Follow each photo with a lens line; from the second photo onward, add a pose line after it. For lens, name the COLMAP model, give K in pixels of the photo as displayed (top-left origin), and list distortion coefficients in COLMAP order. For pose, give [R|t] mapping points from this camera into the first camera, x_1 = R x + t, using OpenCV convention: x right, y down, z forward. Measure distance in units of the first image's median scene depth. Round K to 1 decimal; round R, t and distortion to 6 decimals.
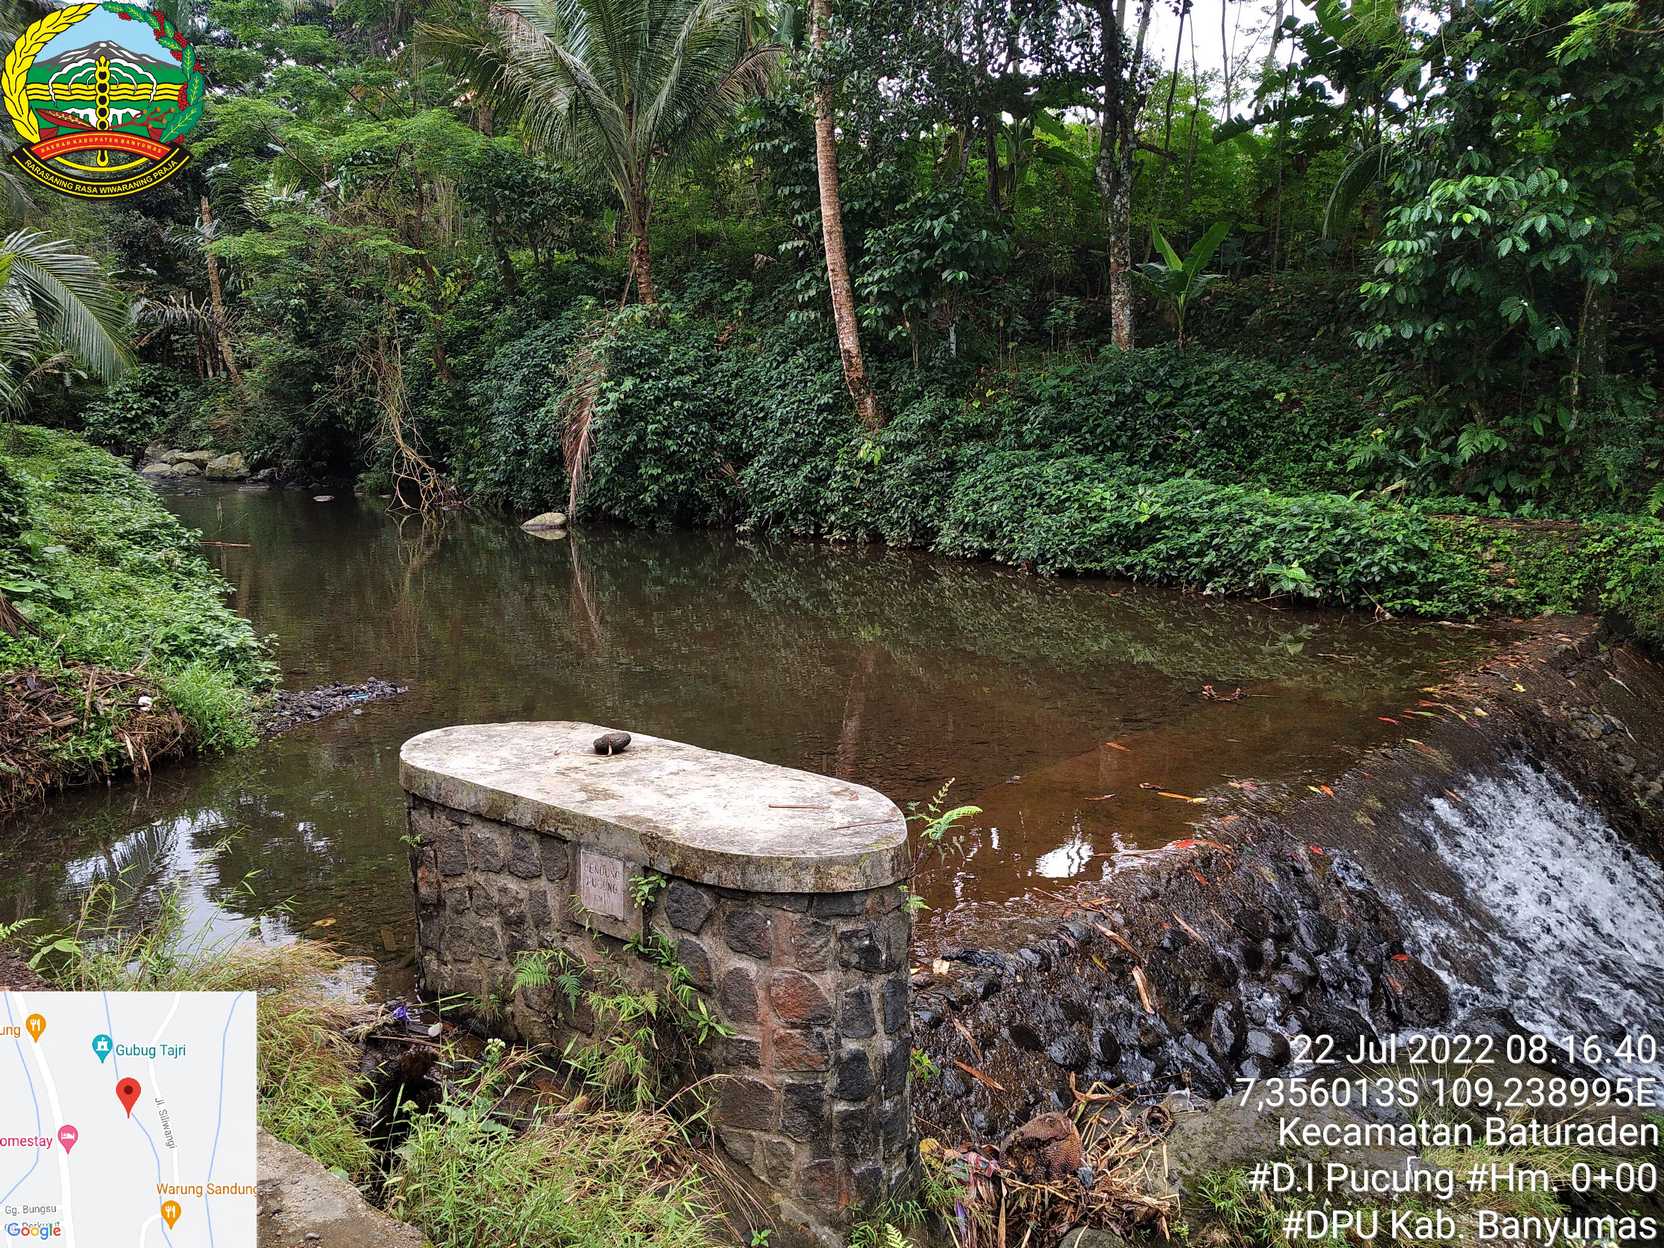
lens RADIAL K [[1376.9, 0, 826.0], [0, 1376.9, 627.3], [0, 0, 1]] dist [0.082740, -0.252207]
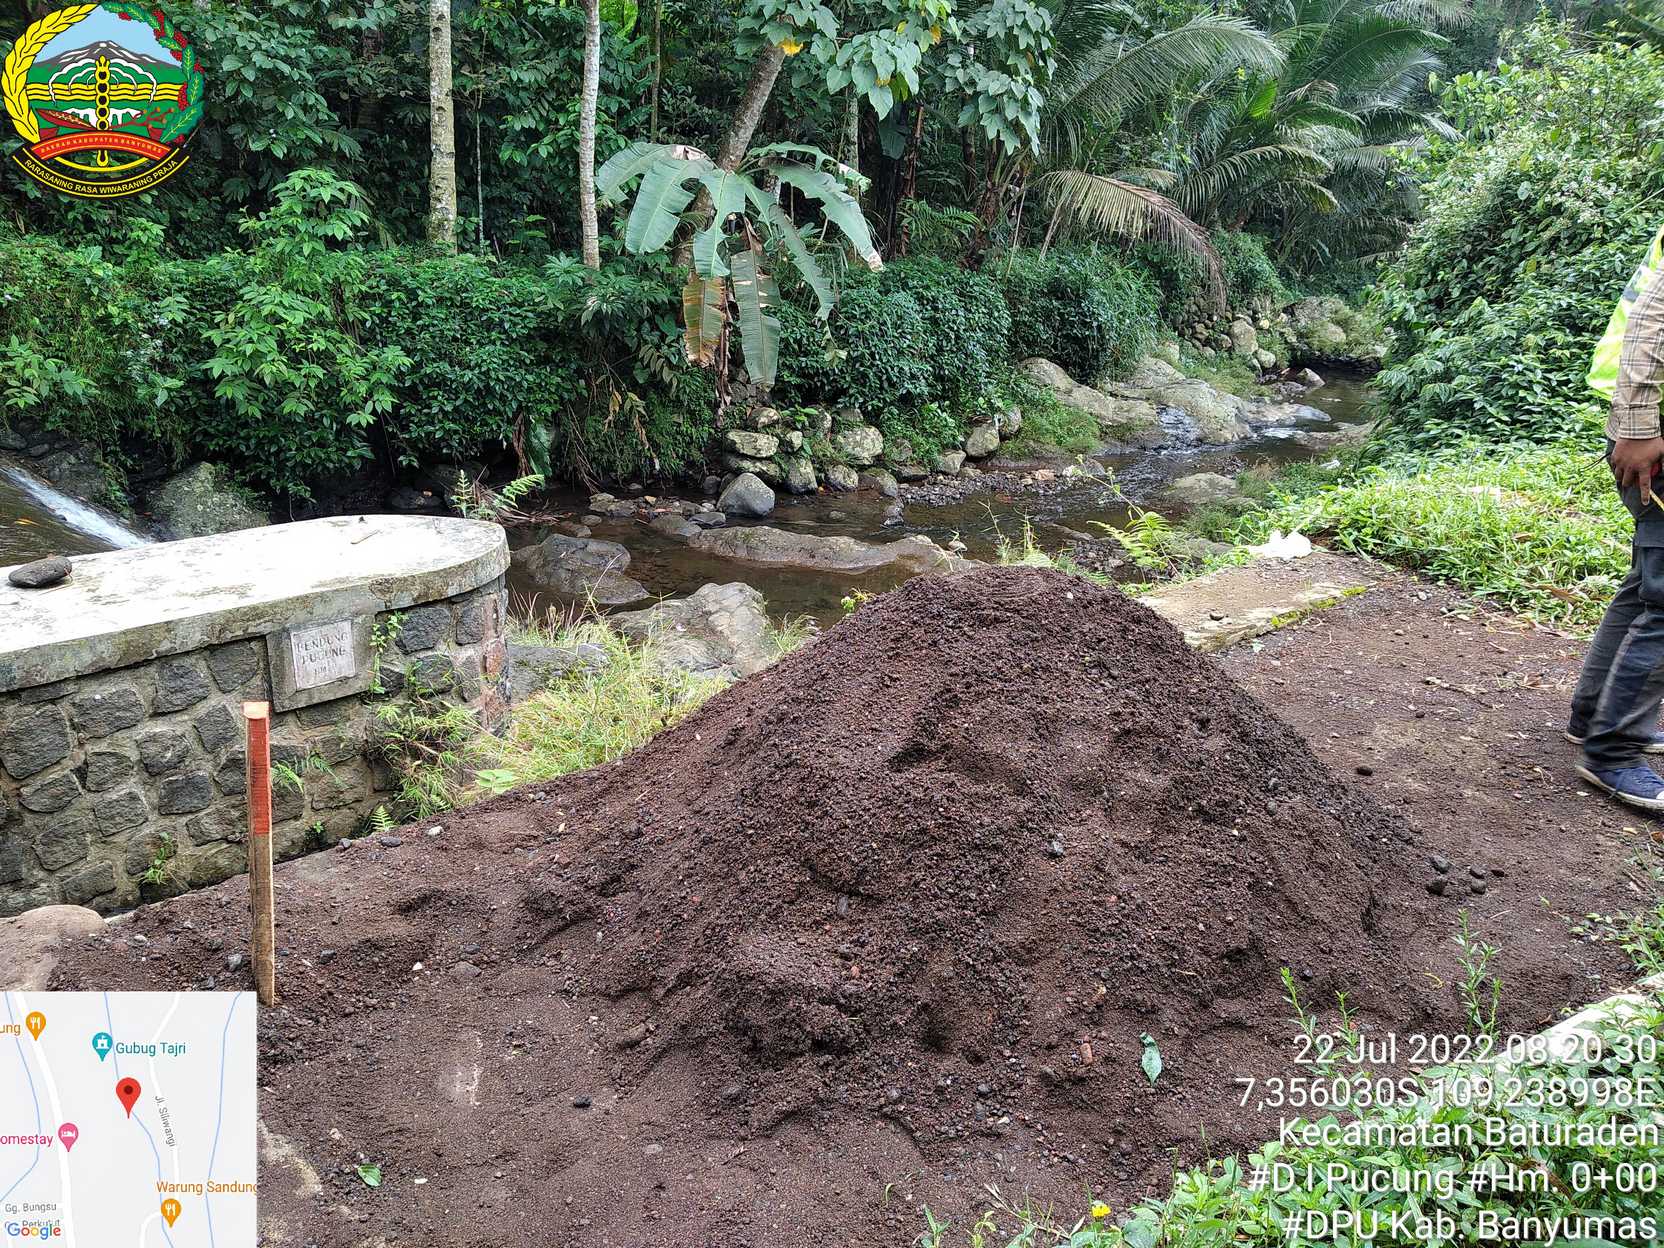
lens RADIAL K [[1388.1, 0, 832.0], [0, 1388.1, 624.0], [0, 0, 1]] dist [-0.007472, -0.015769]
pose [[0.101655, -0.319602, 0.942083, -0.242903], [0.123689, 0.943701, 0.306804, -0.022729], [-0.987100, 0.085338, 0.135463, 0.111700]]
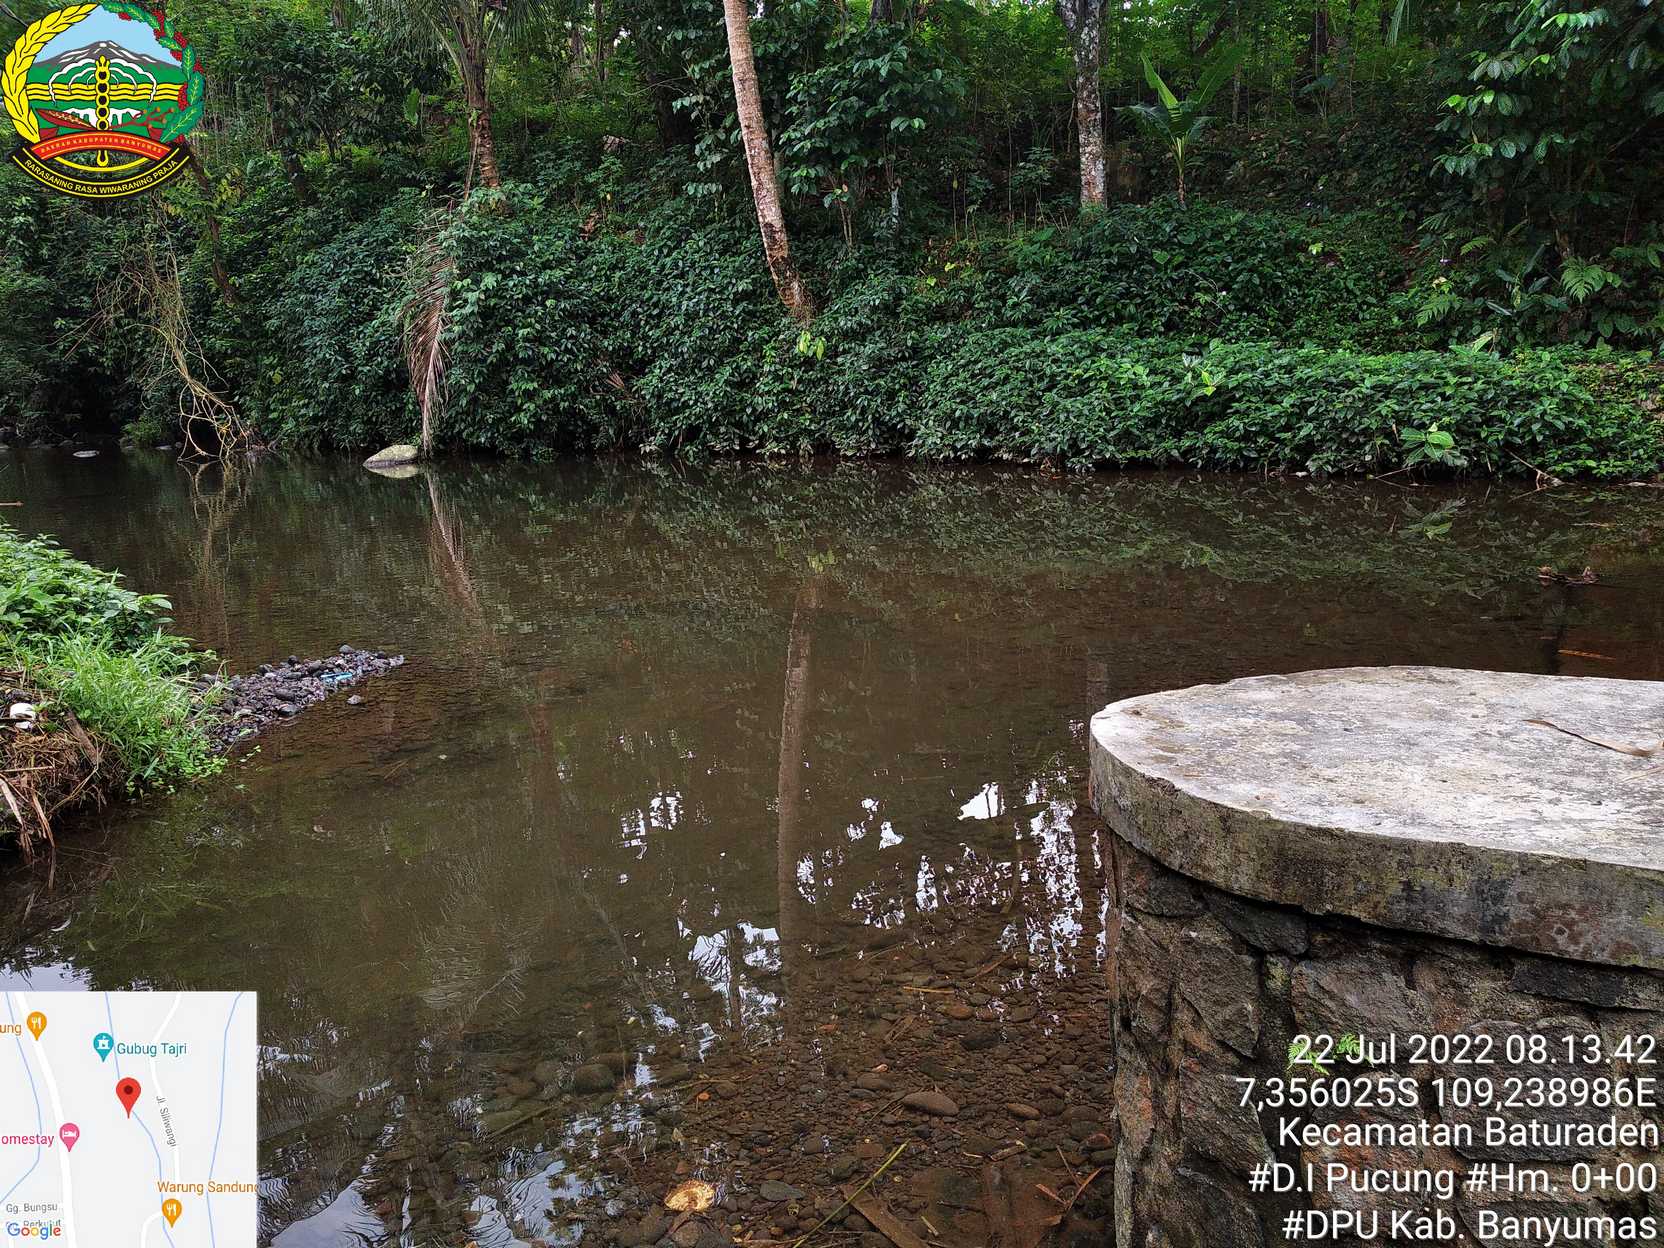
lens RADIAL K [[1388.1, 0, 832.0], [0, 1388.1, 624.0], [0, 0, 1]] dist [-0.007472, -0.015769]
pose [[0.983063, -0.075903, 0.166811, -0.120246], [0.069748, 0.996661, 0.042456, 0.008140], [-0.169476, -0.030102, 0.985074, 0.184335]]
